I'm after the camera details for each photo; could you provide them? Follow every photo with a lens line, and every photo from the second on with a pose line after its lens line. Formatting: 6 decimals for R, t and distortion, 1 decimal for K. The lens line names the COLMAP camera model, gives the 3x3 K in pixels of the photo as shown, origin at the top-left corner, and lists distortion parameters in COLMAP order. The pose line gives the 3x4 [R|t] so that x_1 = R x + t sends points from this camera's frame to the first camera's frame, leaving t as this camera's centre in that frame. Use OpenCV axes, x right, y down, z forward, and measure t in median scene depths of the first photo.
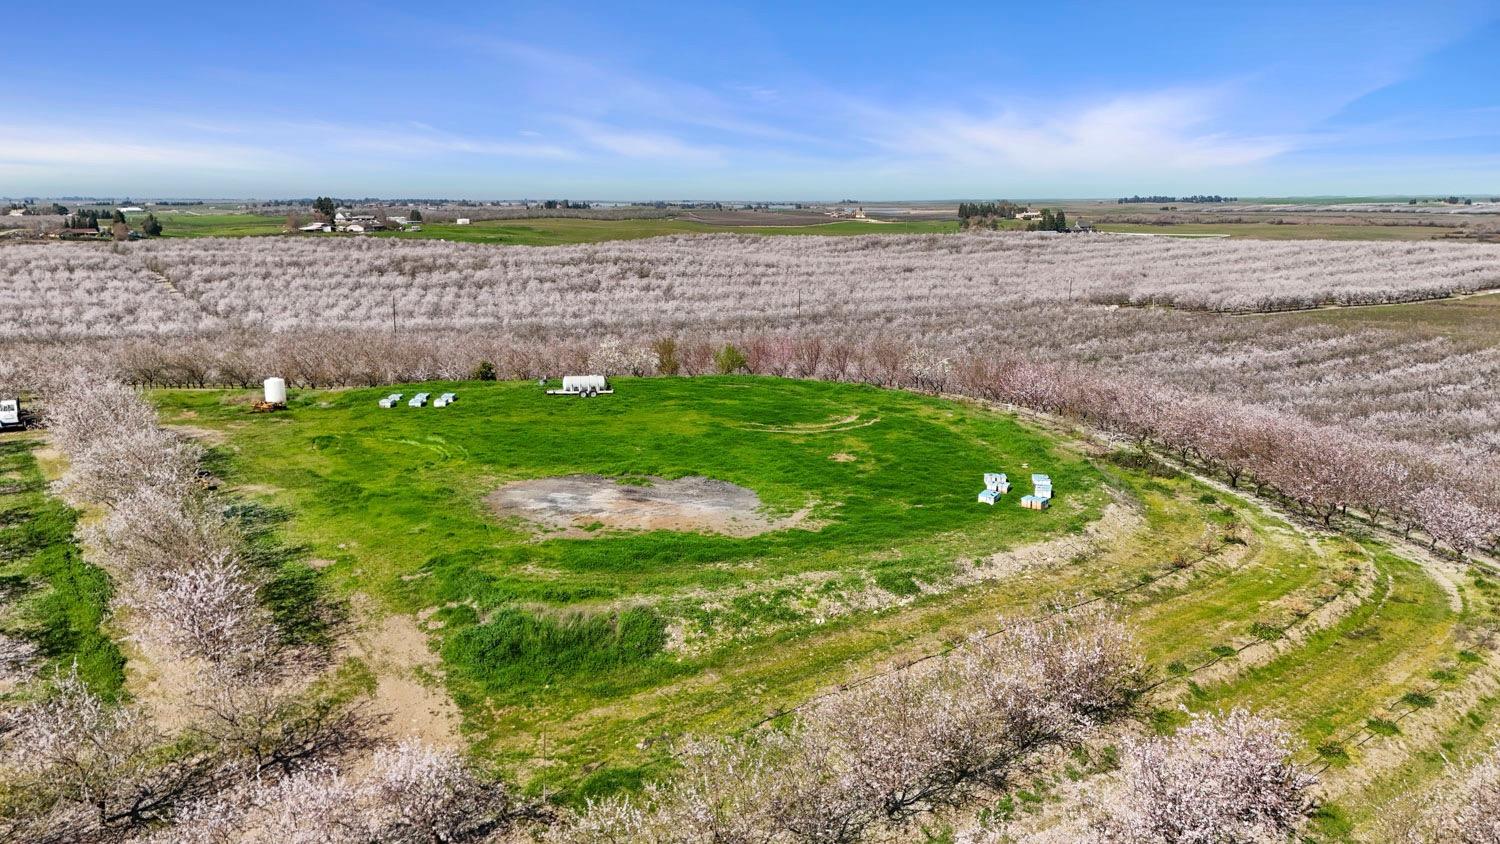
lens RADIAL K [[1104.6, 0, 741.8], [0, 1104.6, 418.0], [0, 0, 1]] dist [0.094324, -0.089973]
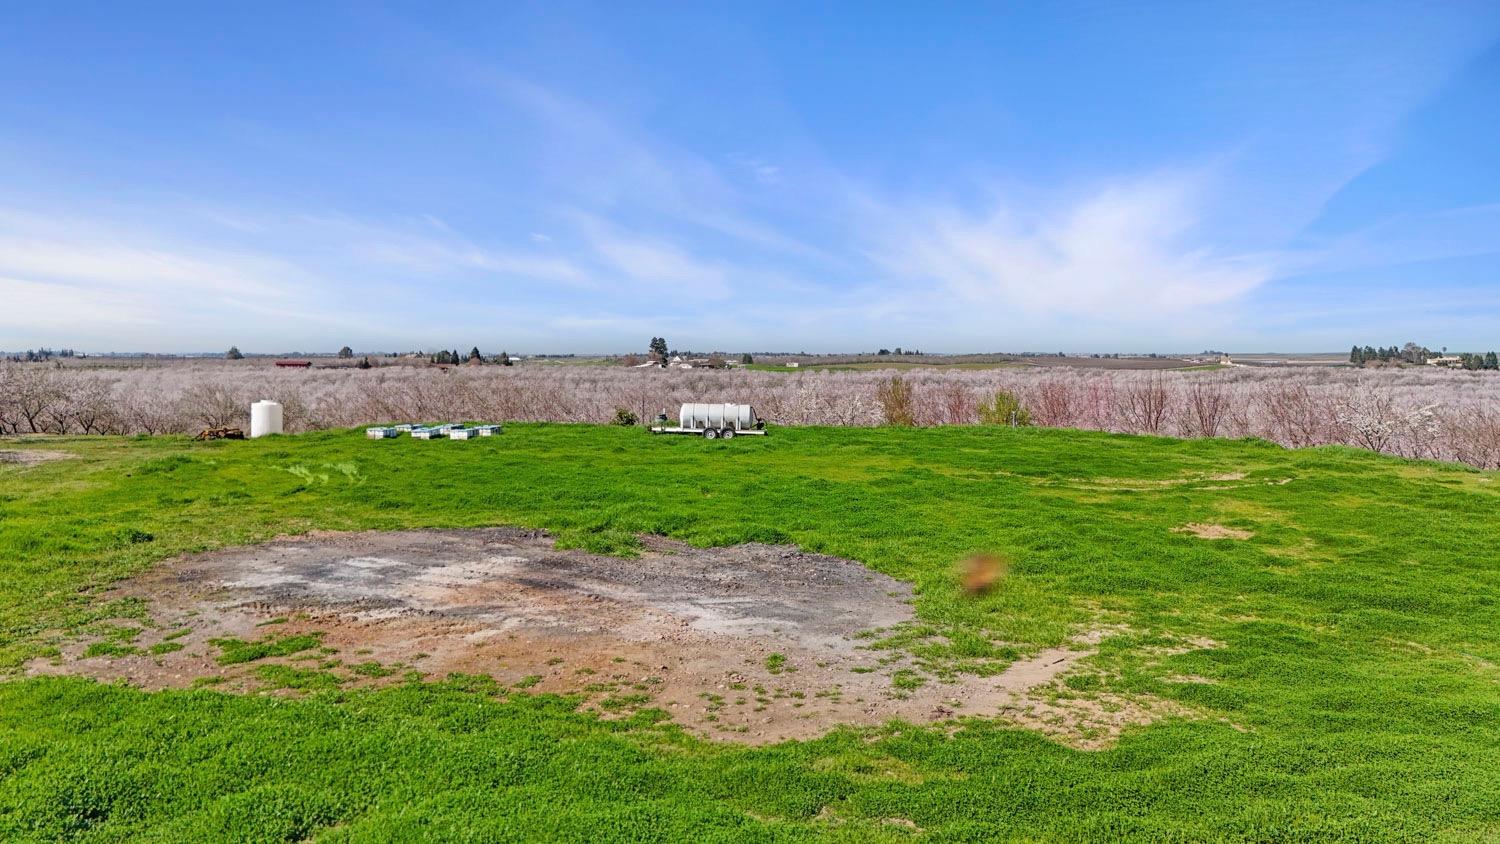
lens RADIAL K [[1104.6, 0, 741.8], [0, 1104.6, 418.0], [0, 0, 1]] dist [0.094324, -0.089973]
pose [[0.954765, 0.014806, -0.296994, 0.067563], [-0.055854, 0.989913, -0.130206, 0.072363], [0.292070, 0.140904, 0.945961, 0.777965]]
